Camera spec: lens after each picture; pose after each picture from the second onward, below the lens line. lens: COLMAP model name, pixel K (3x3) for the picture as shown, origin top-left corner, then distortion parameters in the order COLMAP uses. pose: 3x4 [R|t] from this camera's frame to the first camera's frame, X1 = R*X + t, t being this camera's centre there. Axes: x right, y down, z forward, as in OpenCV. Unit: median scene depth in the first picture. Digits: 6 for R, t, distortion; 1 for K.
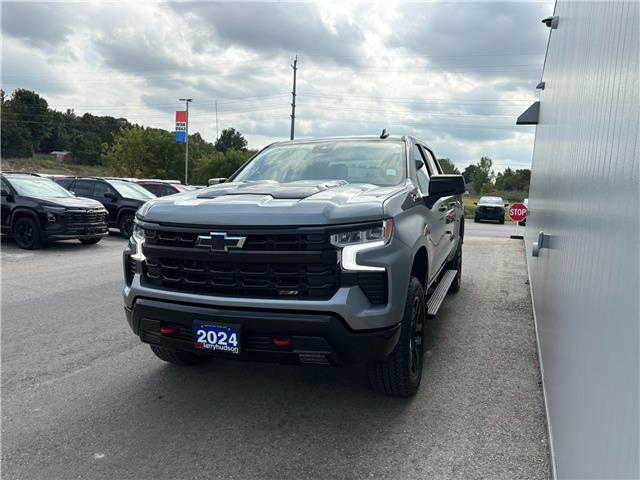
lens RADIAL K [[488.3, 0, 320.4], [0, 488.3, 234.2], [0, 0, 1]] dist [0.052966, -0.057408]
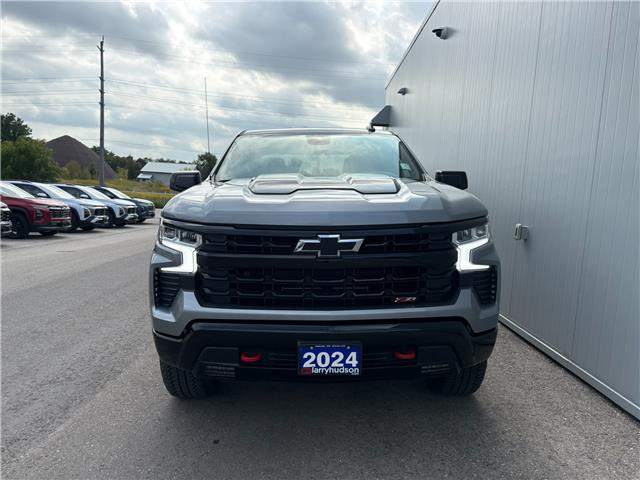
lens RADIAL K [[488.3, 0, 318.0], [0, 488.3, 239.9], [0, 0, 1]] dist [0.052966, -0.057408]
pose [[0.928225, -0.038139, 0.370059, -0.471479], [0.031737, 0.999223, 0.023375, -0.013035], [-0.370663, -0.009953, 0.928714, 0.199816]]
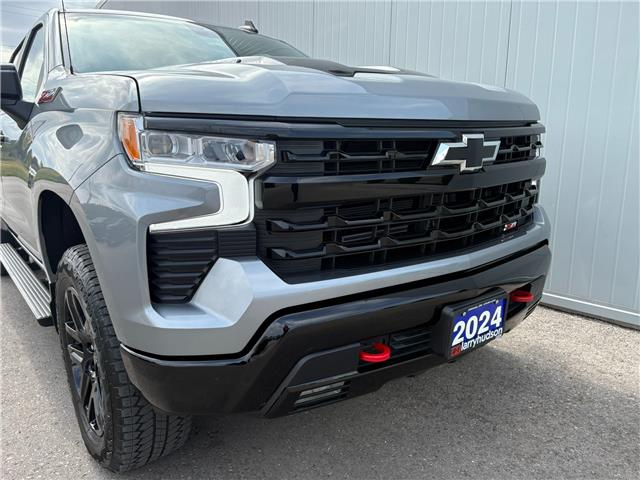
lens RADIAL K [[492.1, 0, 322.3], [0, 492.1, 242.0], [0, 0, 1]] dist [0.030475, -0.007175]
pose [[0.517451, -0.175923, 0.837434, -0.672490], [0.096090, 0.984395, 0.147422, 0.014728], [-0.850300, 0.004185, 0.526281, 0.752143]]
